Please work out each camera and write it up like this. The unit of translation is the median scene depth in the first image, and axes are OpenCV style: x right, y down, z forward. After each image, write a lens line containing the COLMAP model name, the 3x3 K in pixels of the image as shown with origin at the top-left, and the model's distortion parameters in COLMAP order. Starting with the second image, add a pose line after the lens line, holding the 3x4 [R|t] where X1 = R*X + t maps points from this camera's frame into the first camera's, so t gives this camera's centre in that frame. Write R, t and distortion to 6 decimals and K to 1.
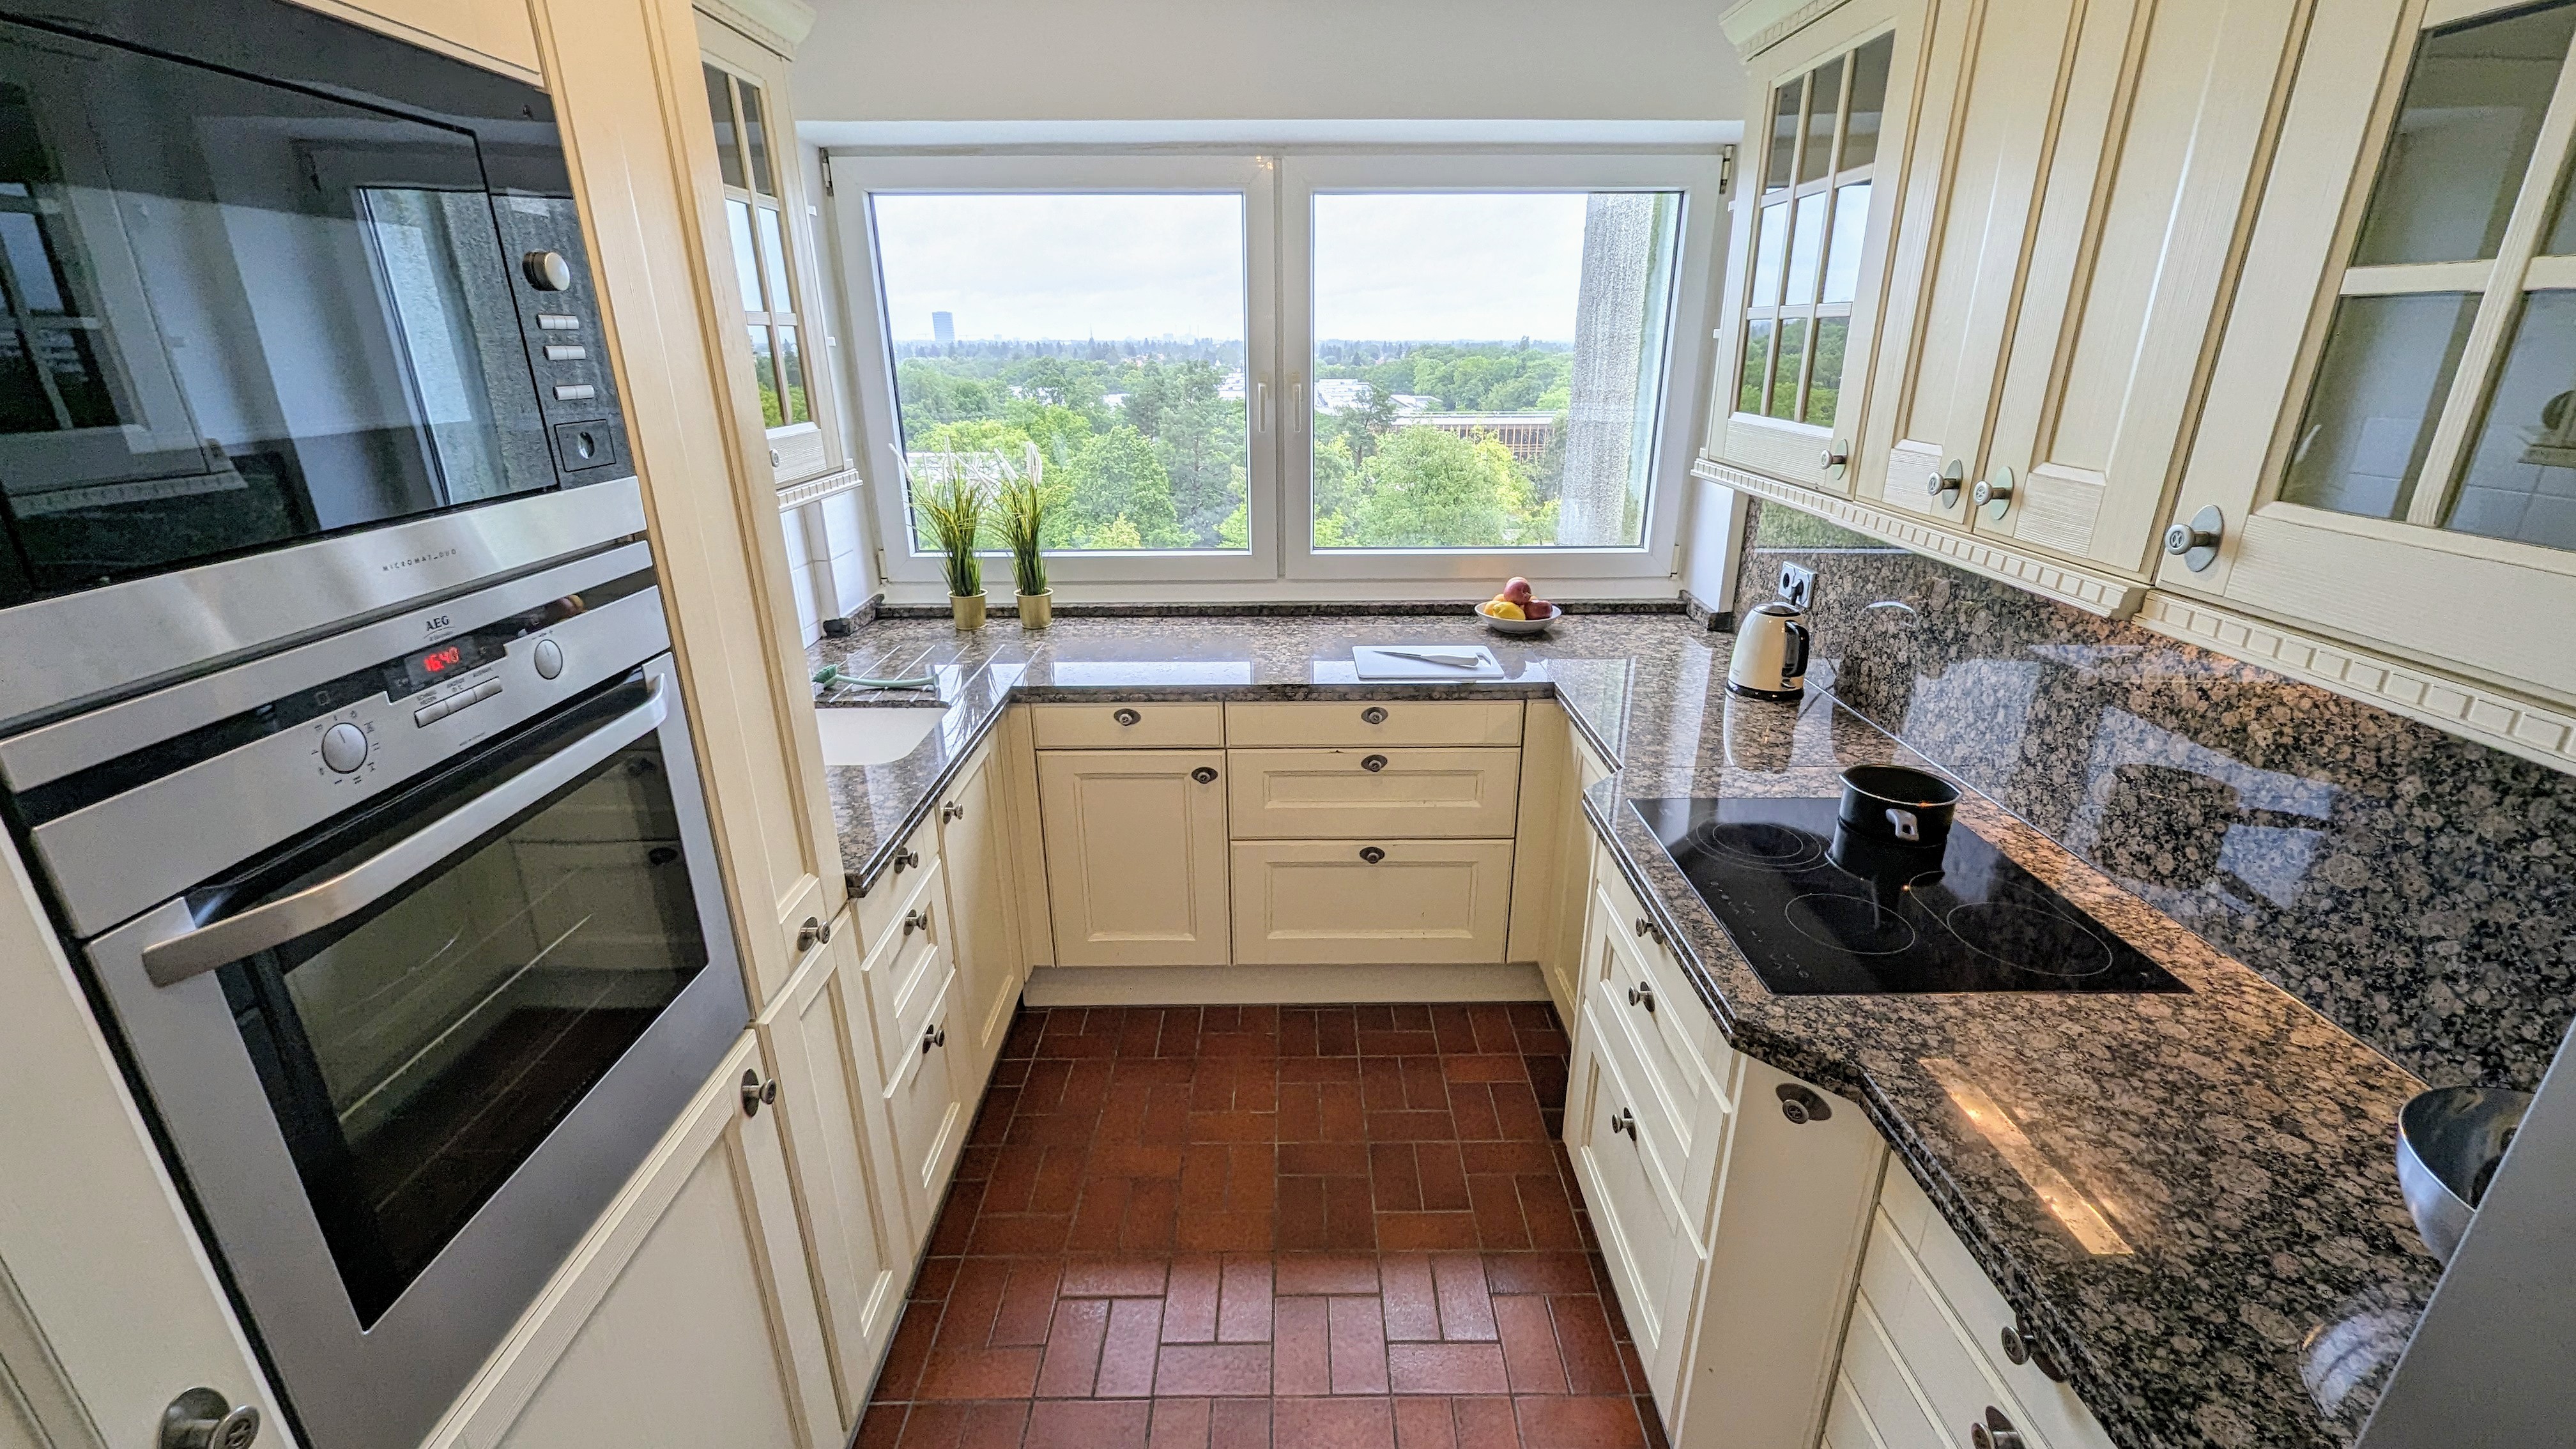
lens RADIAL K [[1059.8, 0, 1295.0], [0, 1059.8, 738.9], [0, 0, 1]] dist [-0.003712, 0.000027]
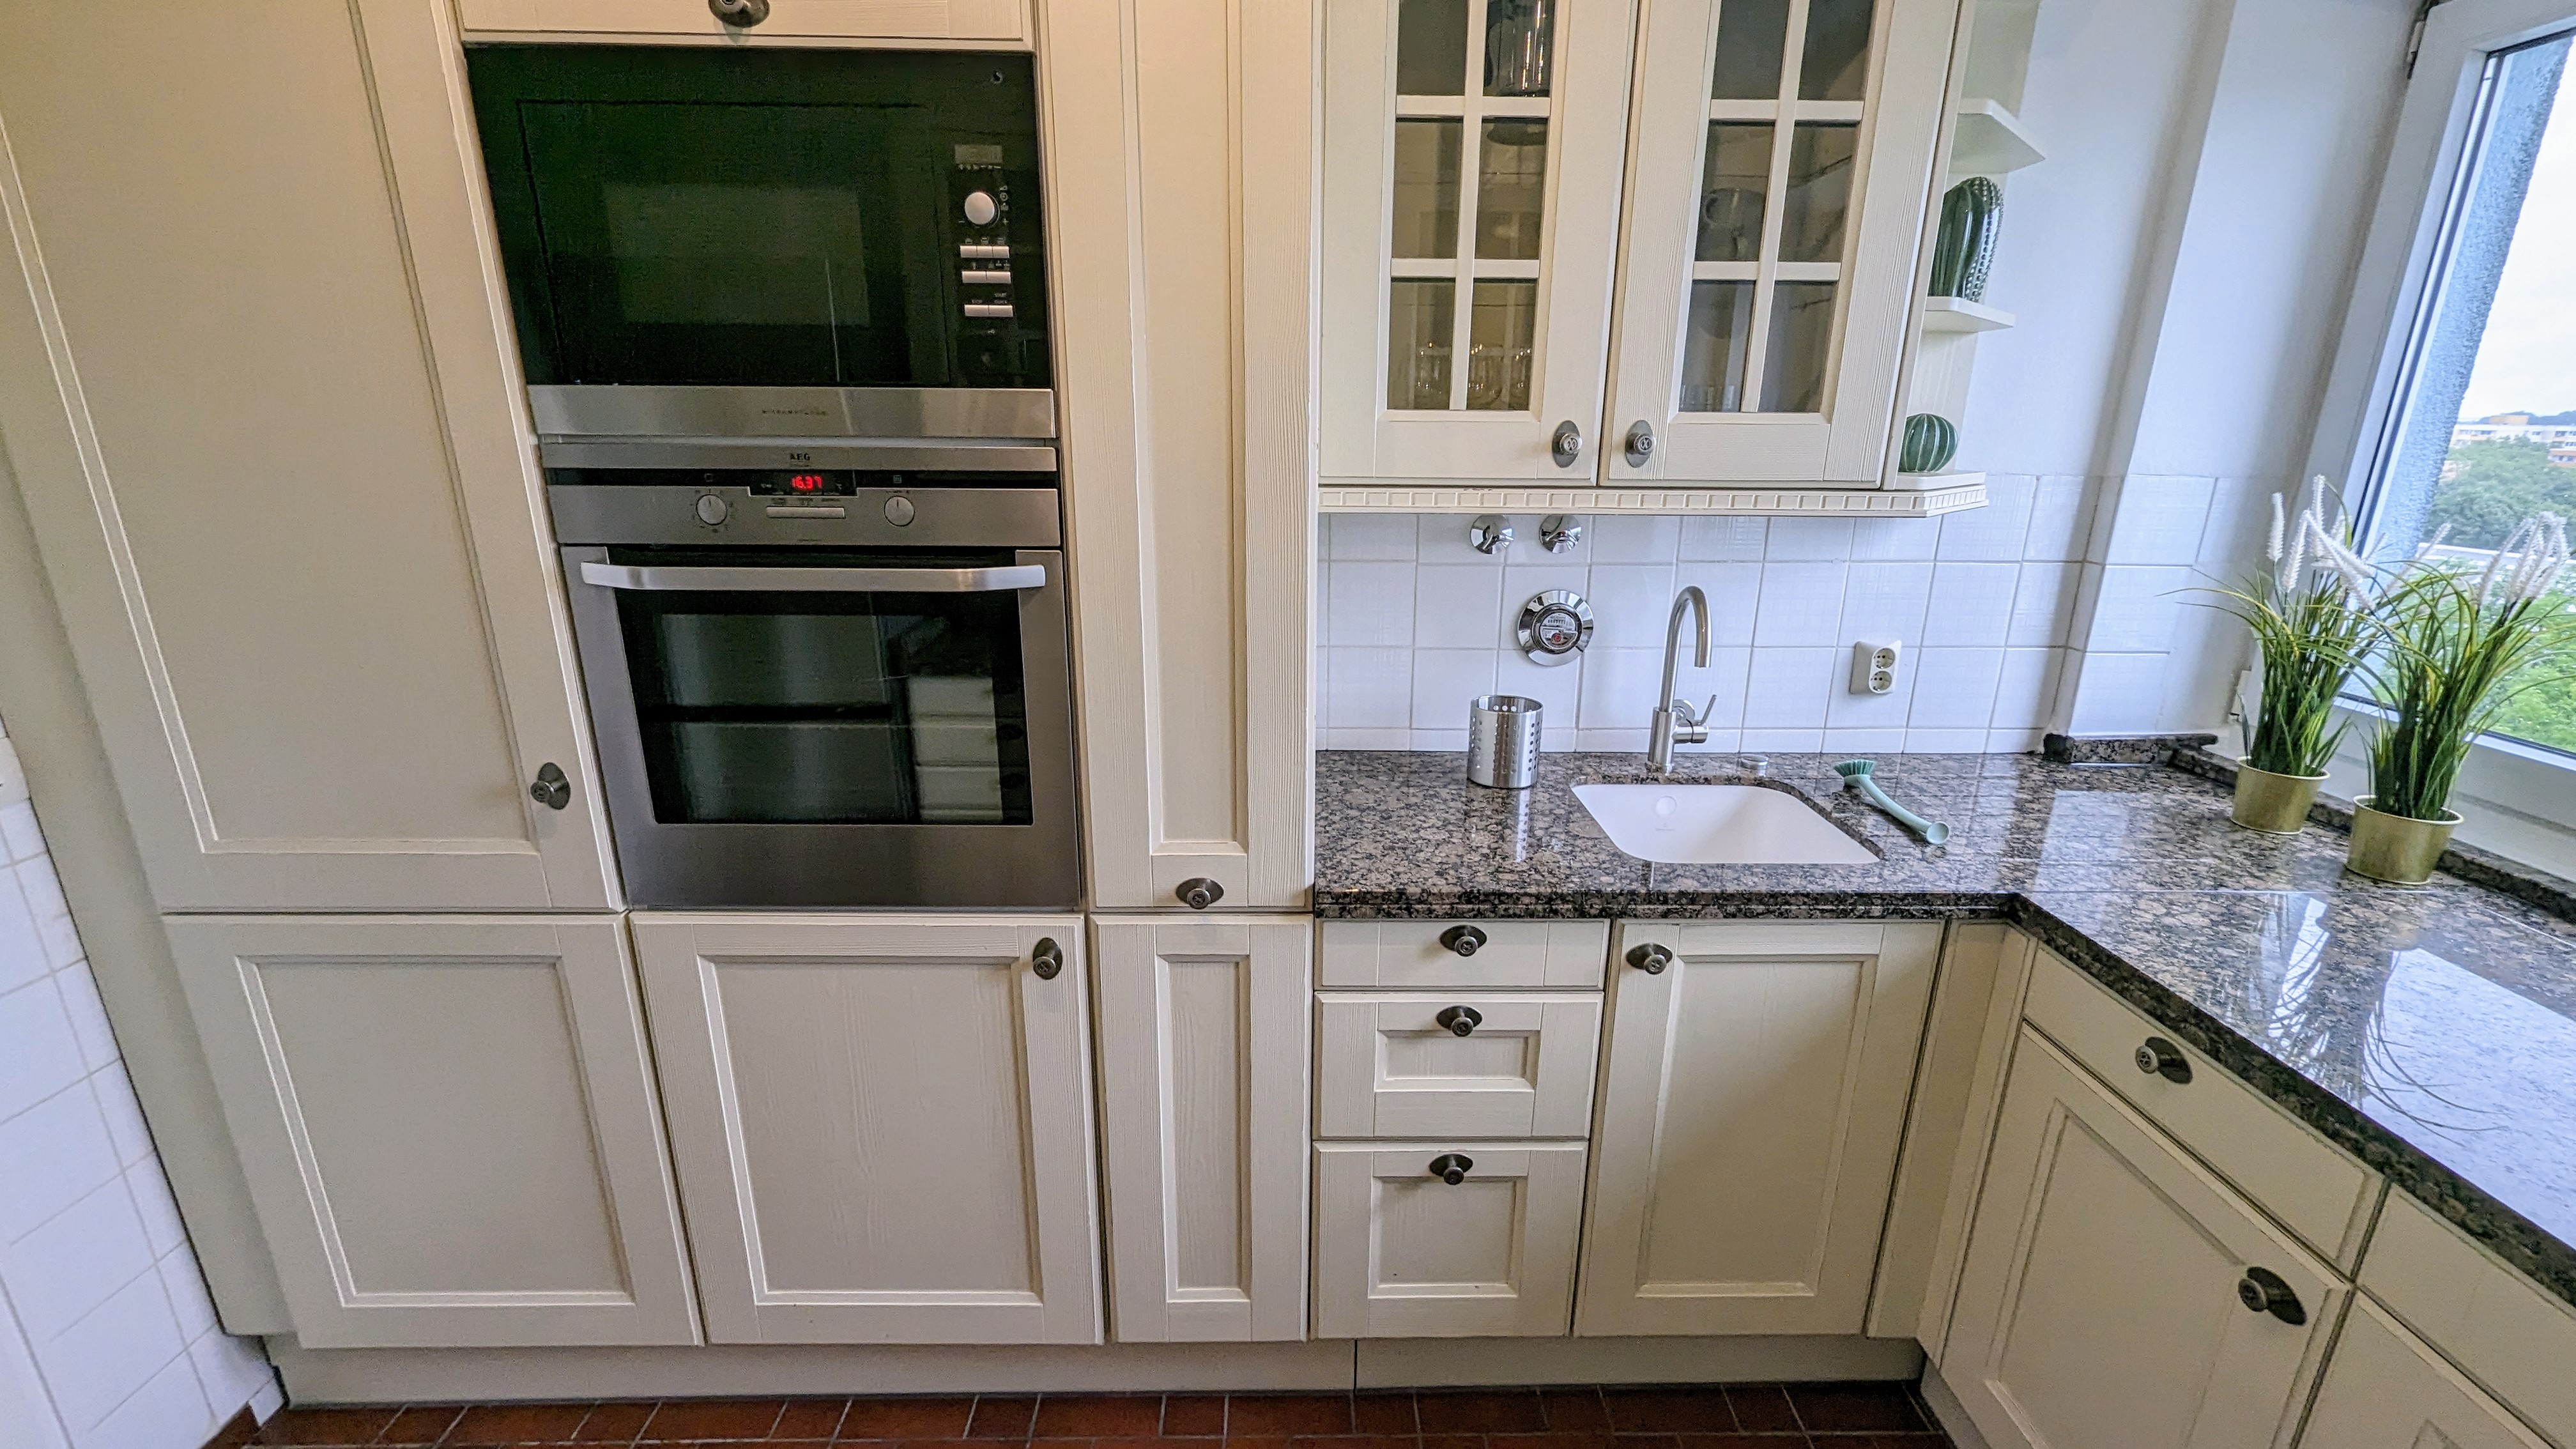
lens RADIAL K [[1059.8, 0, 1295.0], [0, 1059.8, 738.9], [0, 0, 1]] dist [-0.003712, 0.000027]
pose [[-0.002264, 0.286328, -0.958129, 0.414521], [-0.357619, 0.894536, 0.268169, -0.224977], [0.933865, 0.343252, 0.100371, 0.914442]]
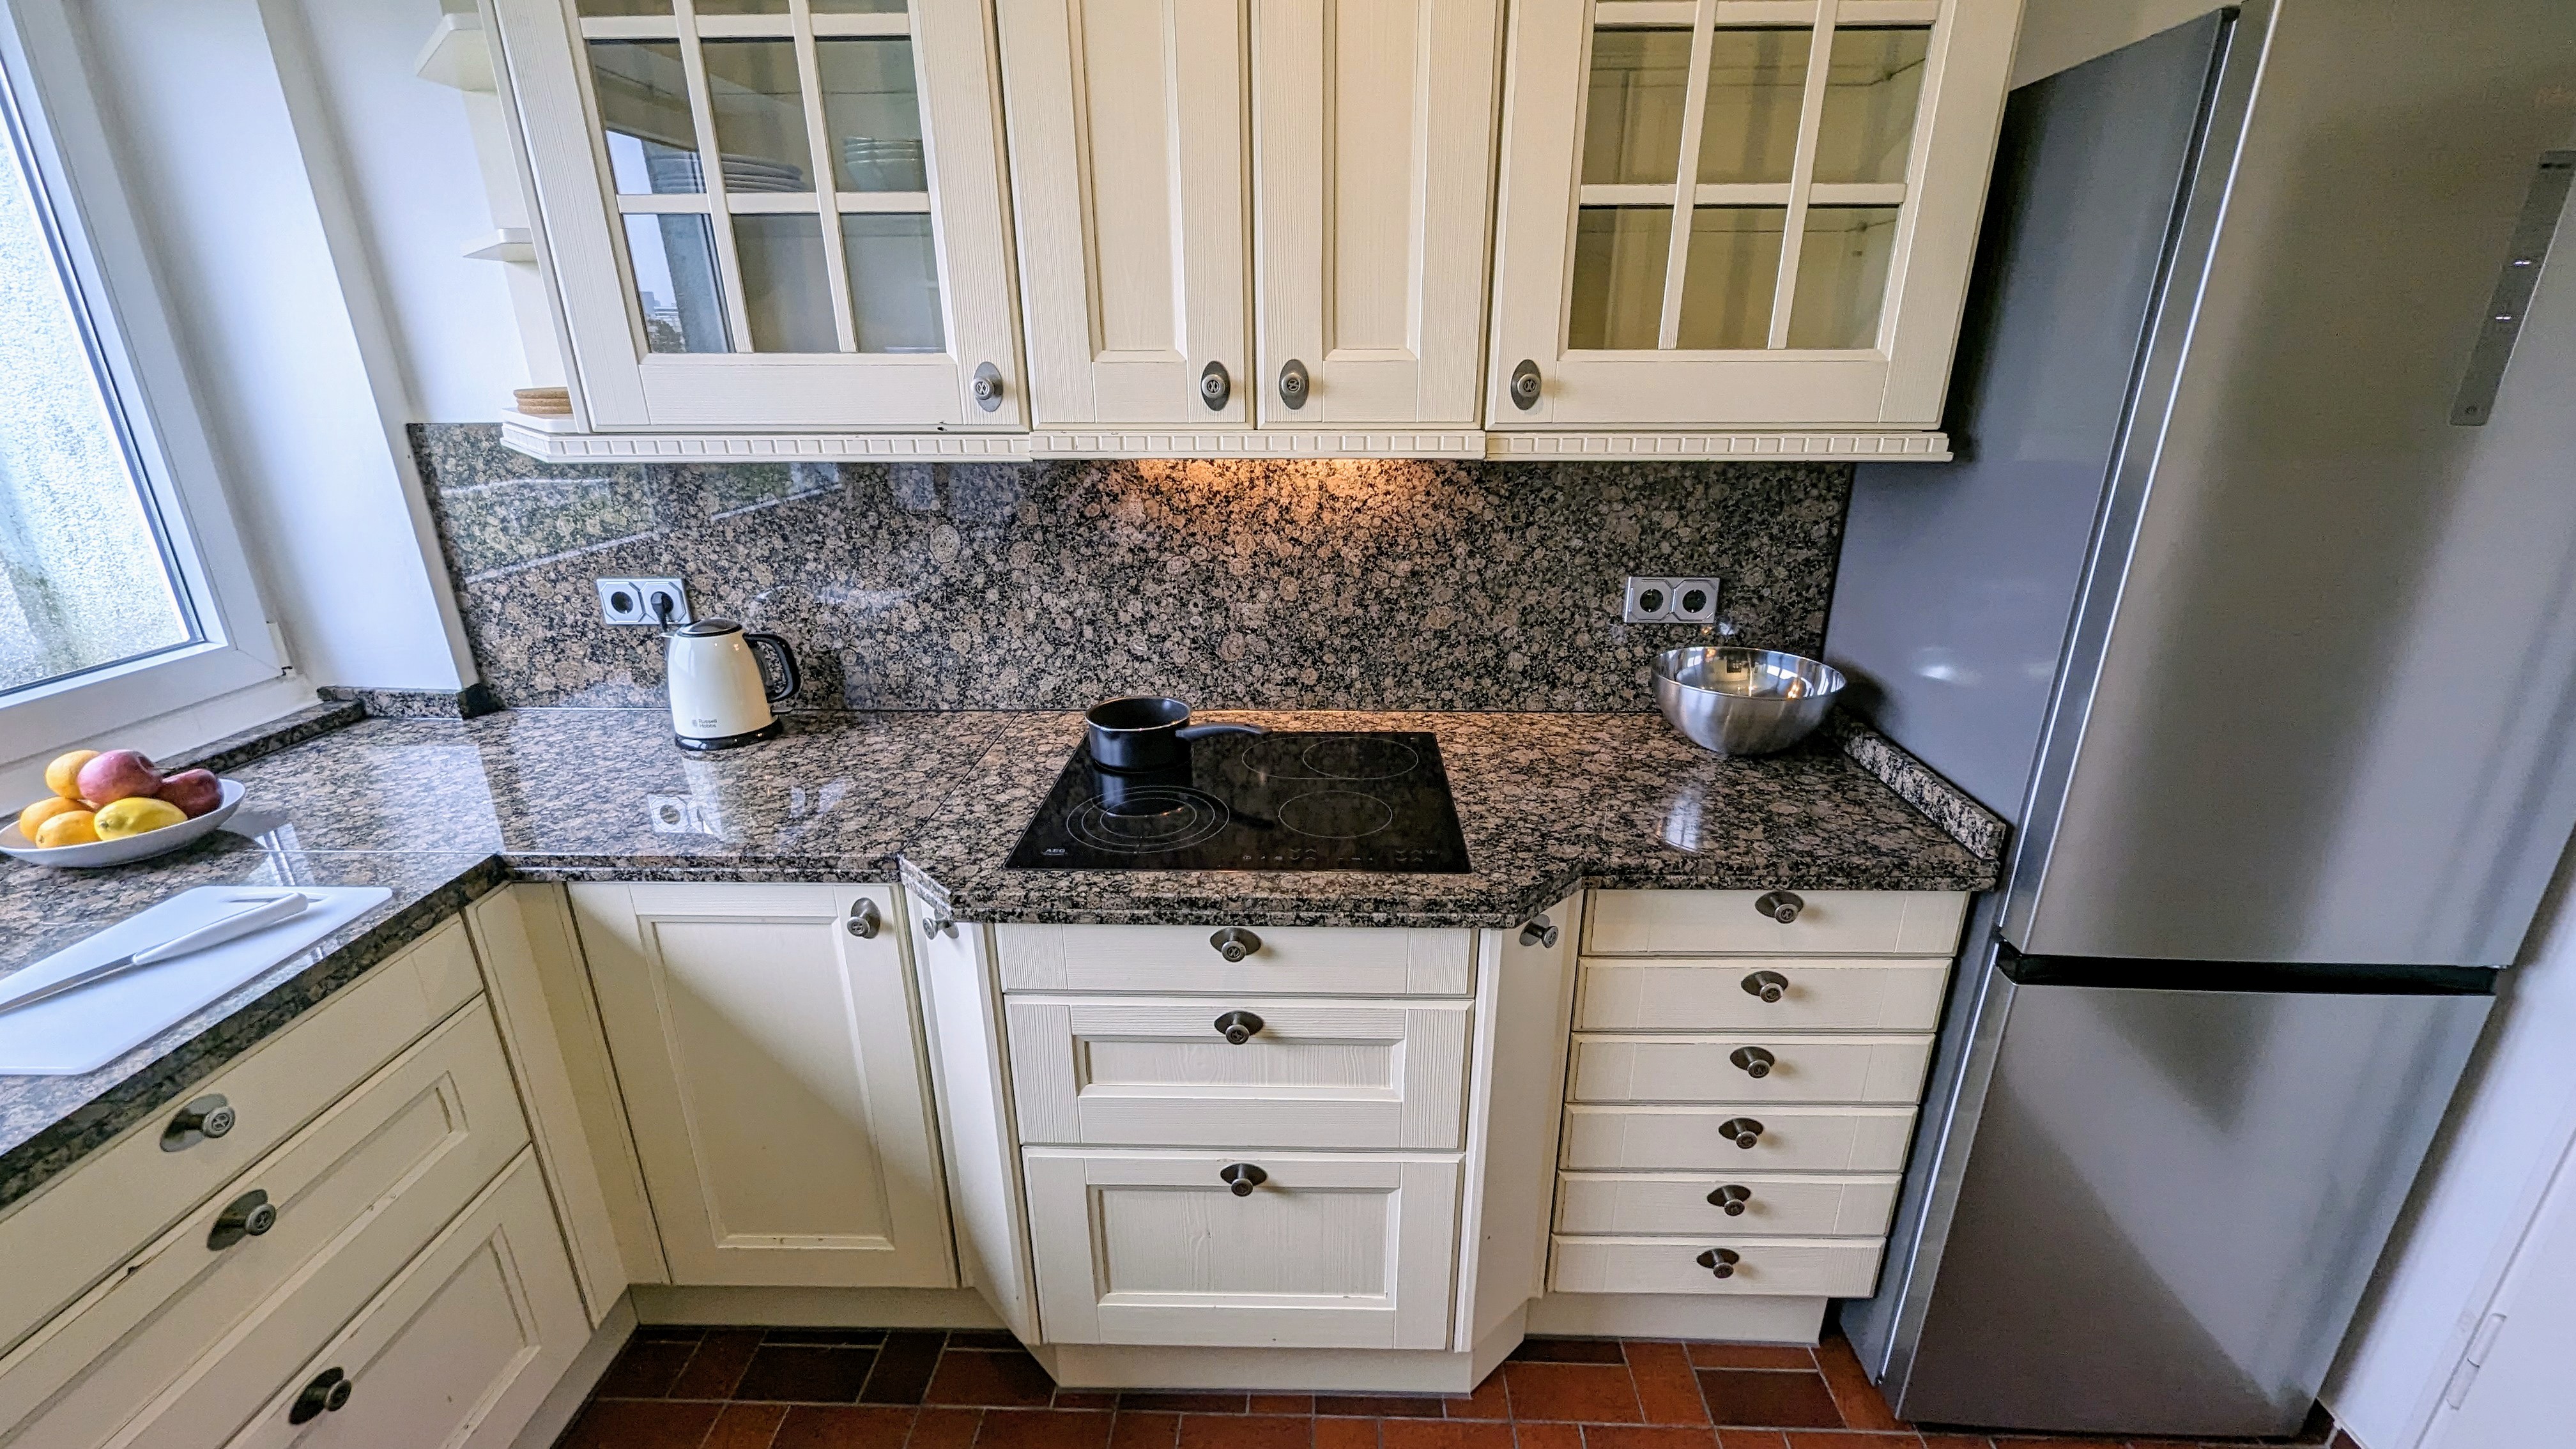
lens RADIAL K [[1059.8, 0, 1295.0], [0, 1059.8, 738.9], [0, 0, 1]] dist [-0.003712, 0.000027]
pose [[0.035133, -0.339849, 0.939823, -0.406931], [0.356955, 0.882640, 0.305827, -0.212218], [-0.933461, 0.324730, 0.152321, 0.832980]]
